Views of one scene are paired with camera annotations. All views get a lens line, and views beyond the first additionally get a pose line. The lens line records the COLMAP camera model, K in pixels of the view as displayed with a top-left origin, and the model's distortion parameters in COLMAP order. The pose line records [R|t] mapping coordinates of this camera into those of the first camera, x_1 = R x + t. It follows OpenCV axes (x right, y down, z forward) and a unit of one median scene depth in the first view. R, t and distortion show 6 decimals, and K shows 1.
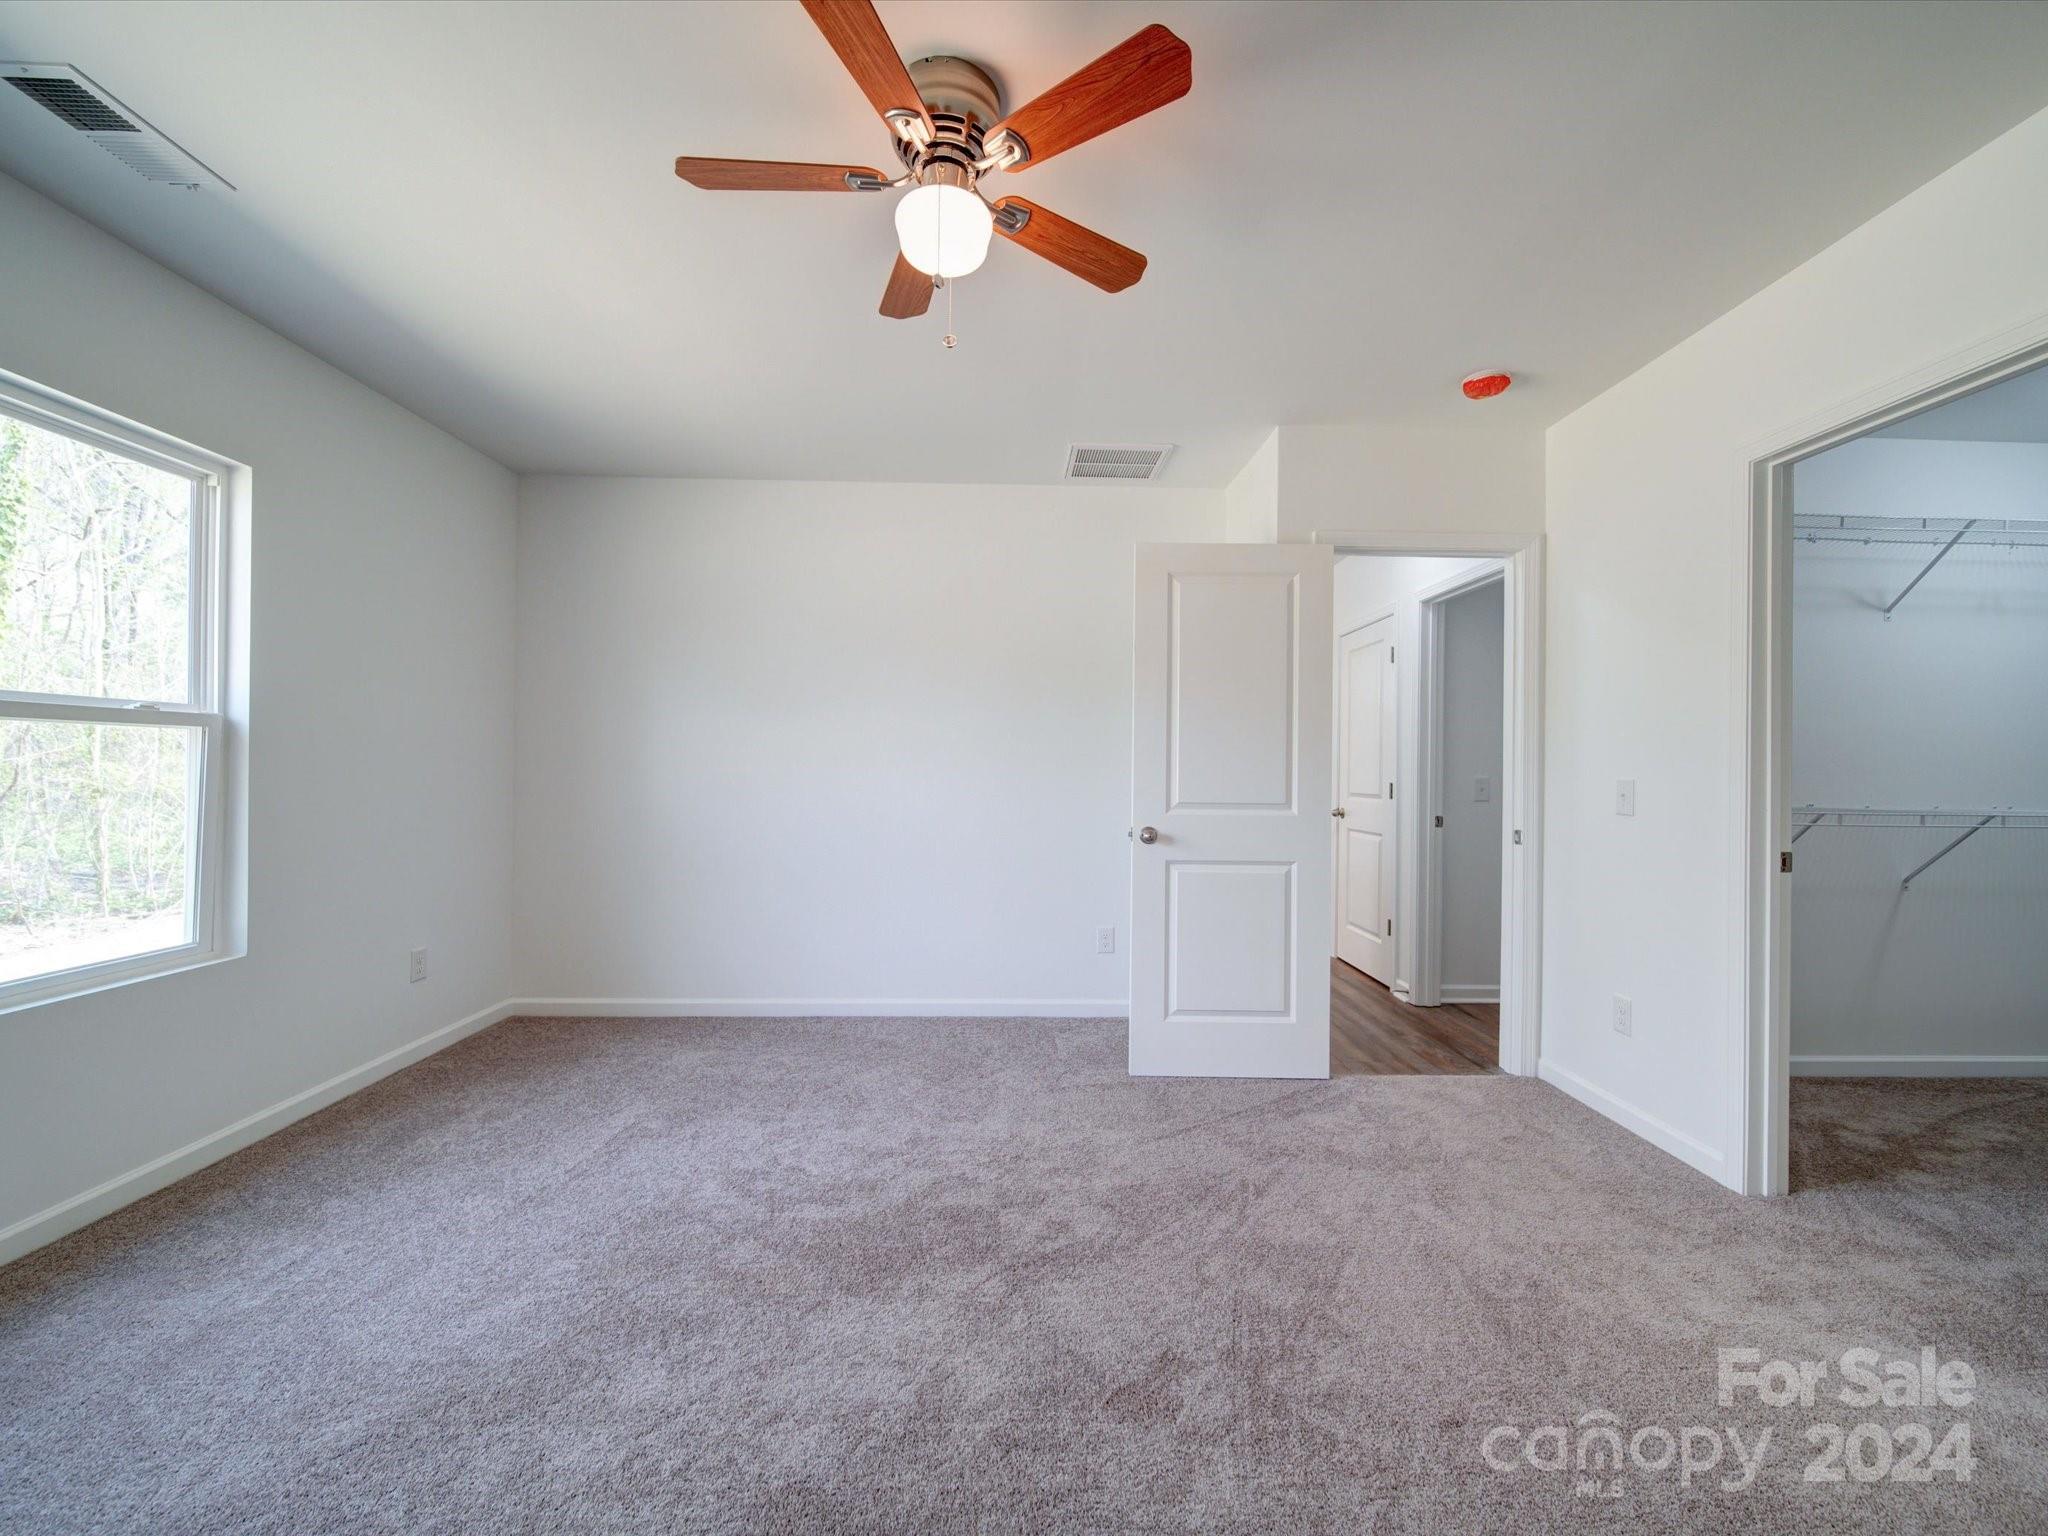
lens RADIAL K [[813.1, 0, 1033.1], [0, 813.1, 761.8], [0, 0, 1]] dist [-0.001123, -0.000854]
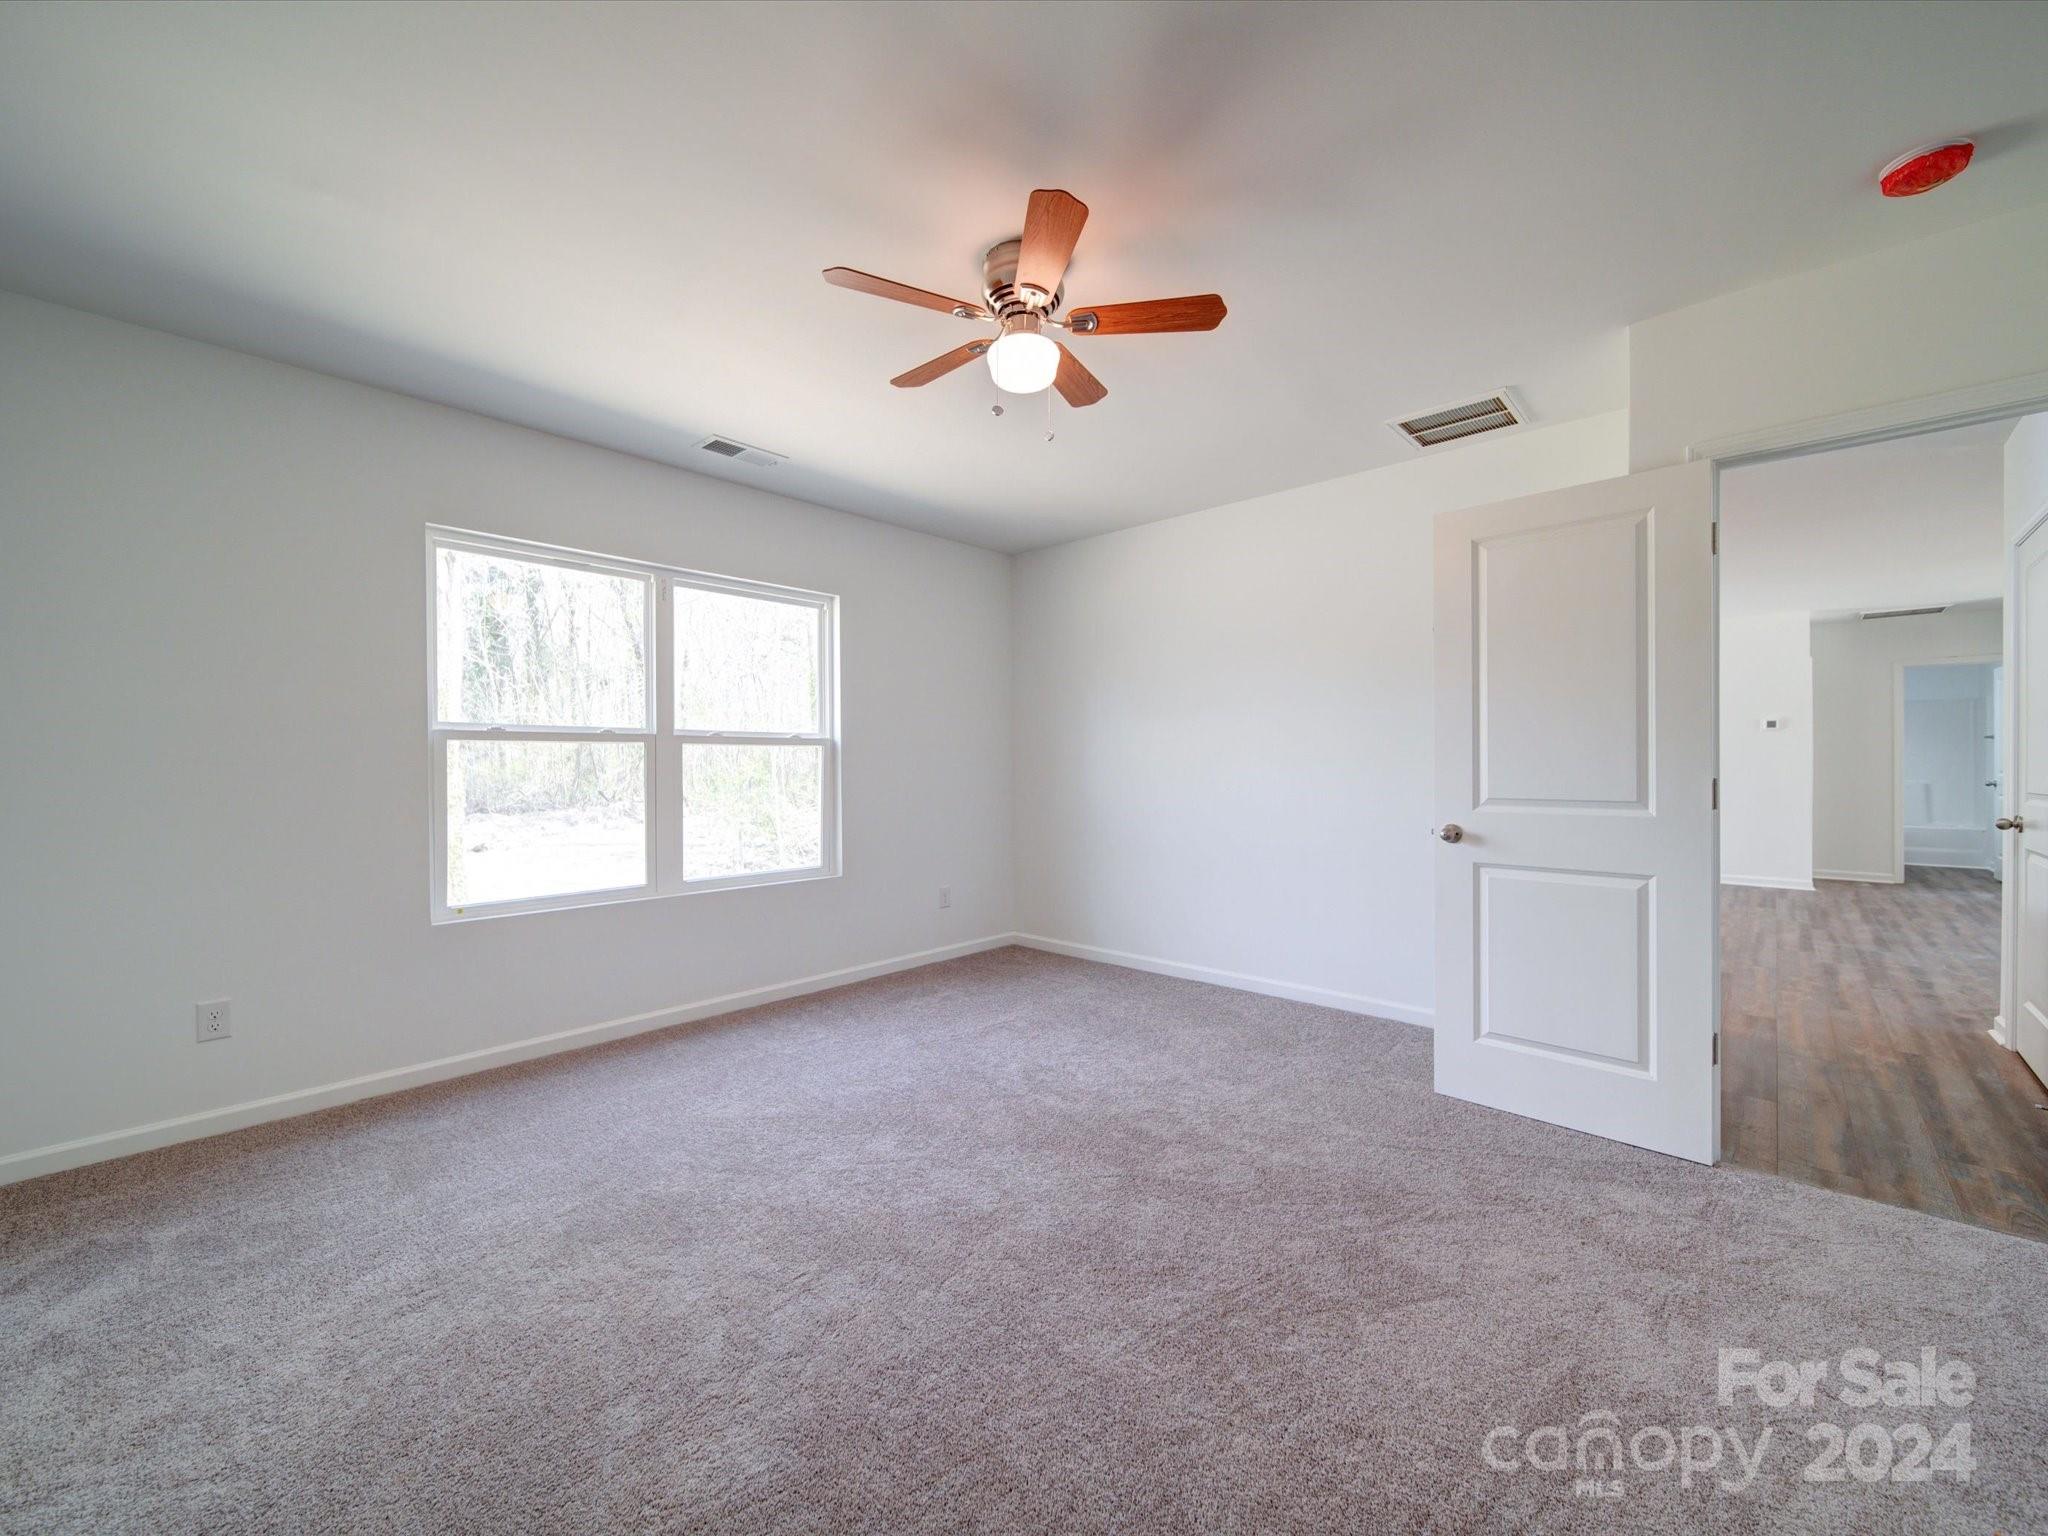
lens RADIAL K [[813.1, 0, 1031.2], [0, 813.1, 761.9], [0, 0, 1]] dist [-0.001123, -0.000854]
pose [[0.721281, -0.014876, -0.692482, 0.480794], [0.017663, 0.999839, -0.003081, 0.005195], [0.692417, -0.010009, 0.721428, 0.020638]]
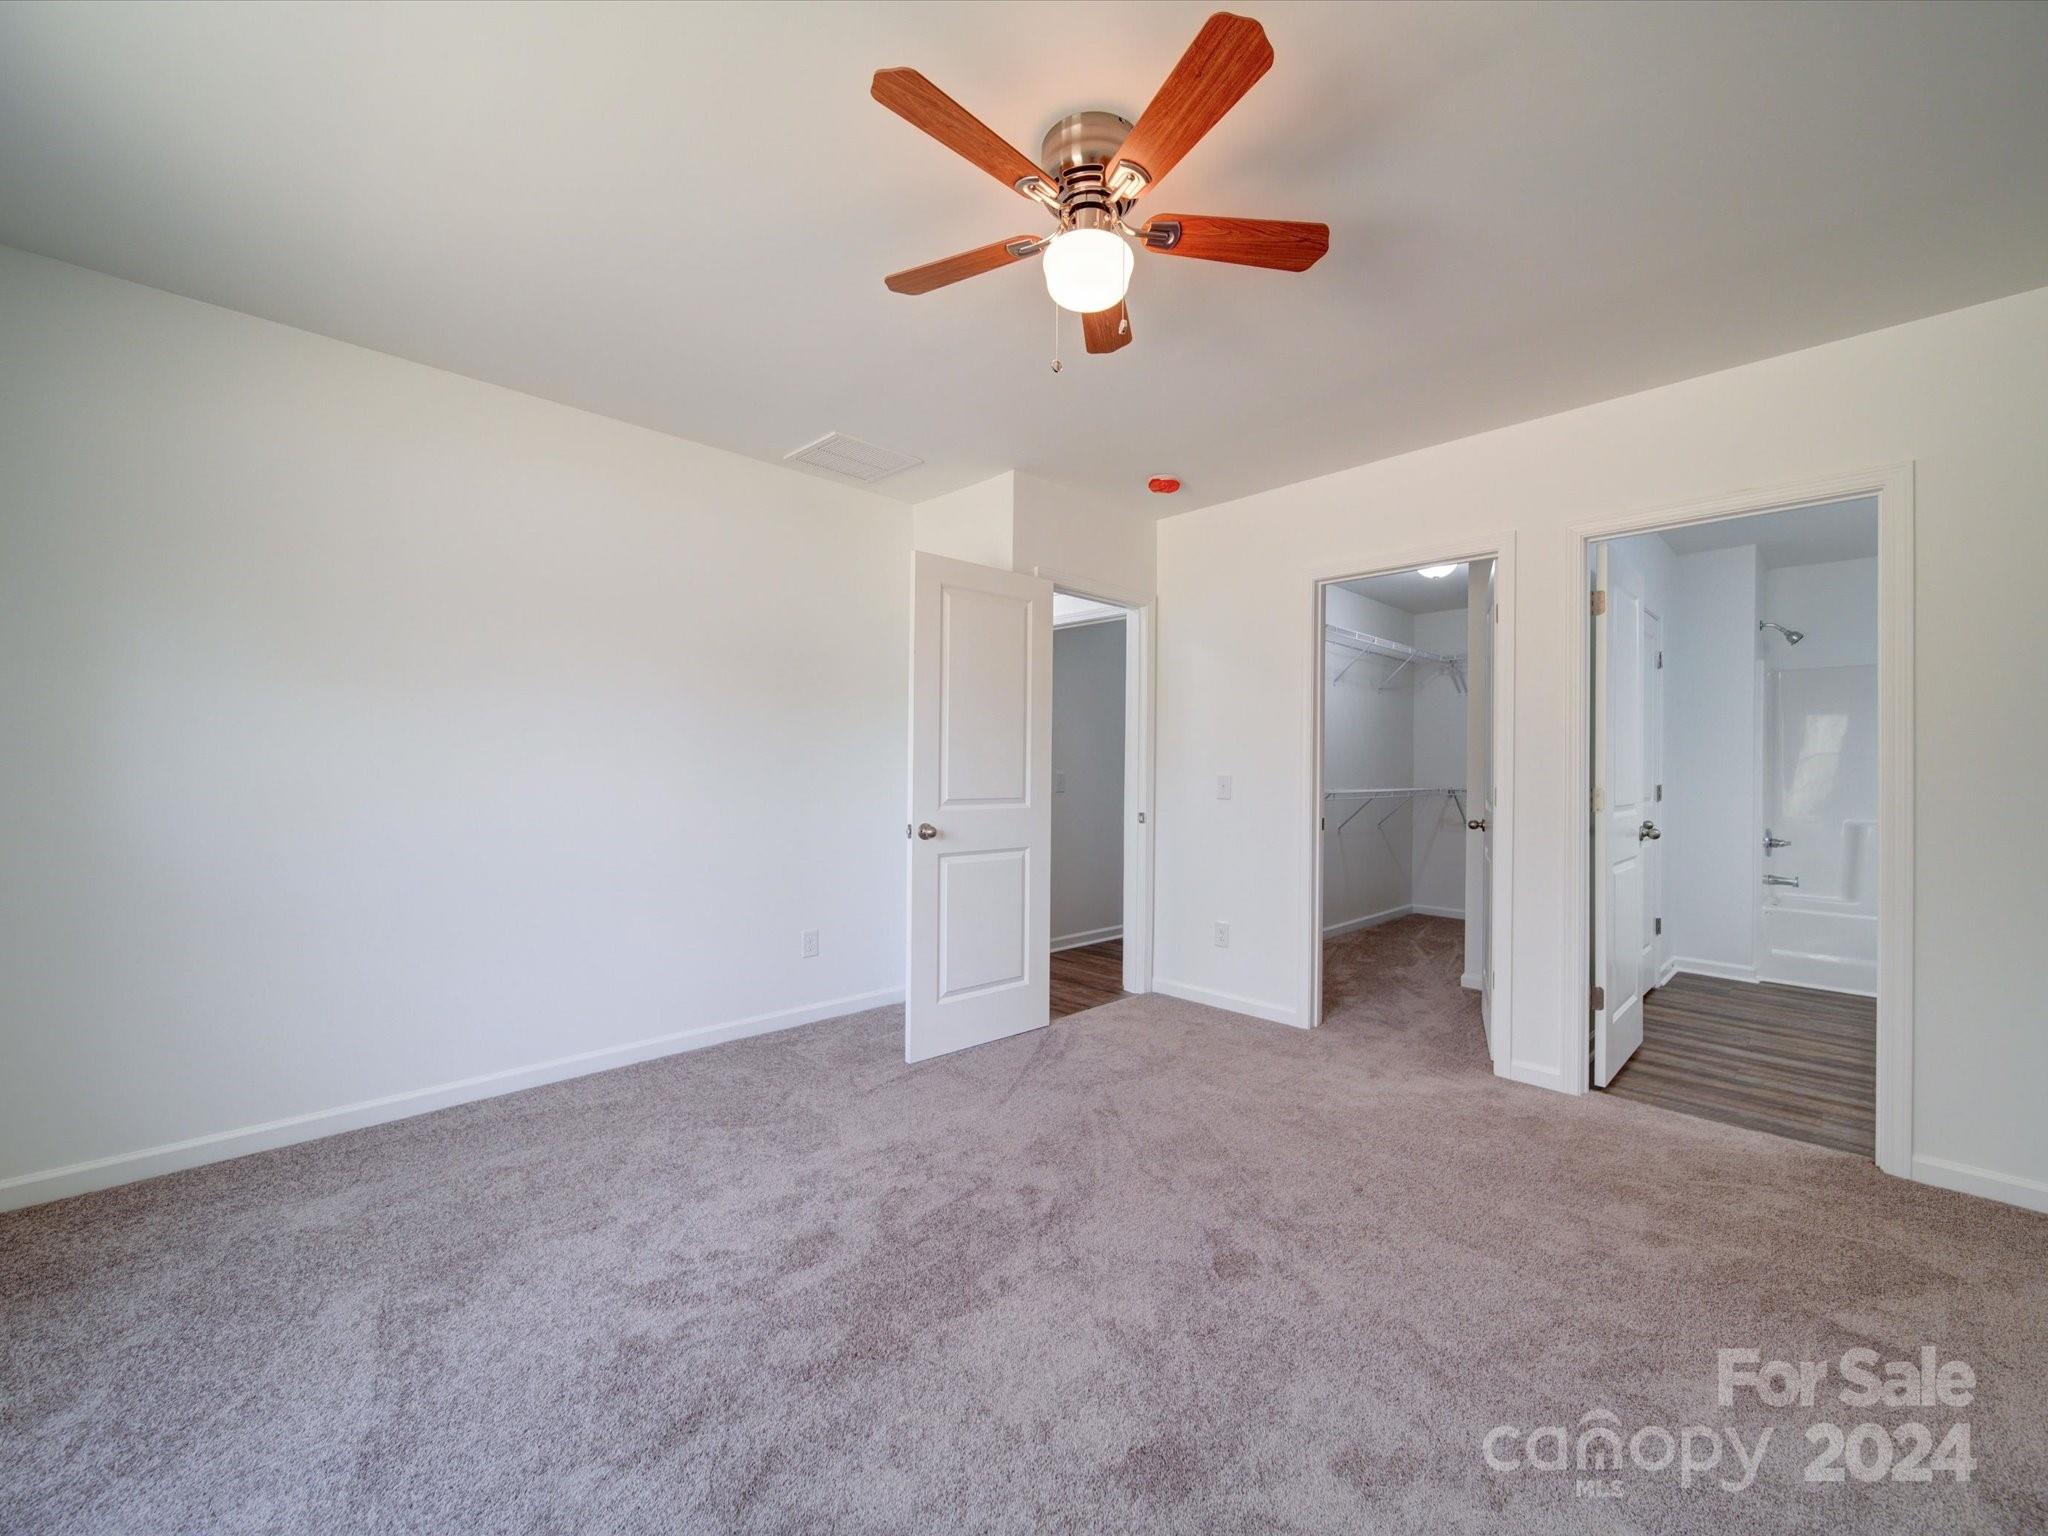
lens RADIAL K [[813.1, 0, 1035.0], [0, 813.1, 764.9], [0, 0, 1]] dist [-0.001123, -0.000854]
pose [[0.729832, 0.000702, 0.683626, -0.524127], [-0.008660, 0.999929, 0.008219, -0.005918], [-0.683572, -0.011919, 0.729786, 0.152644]]
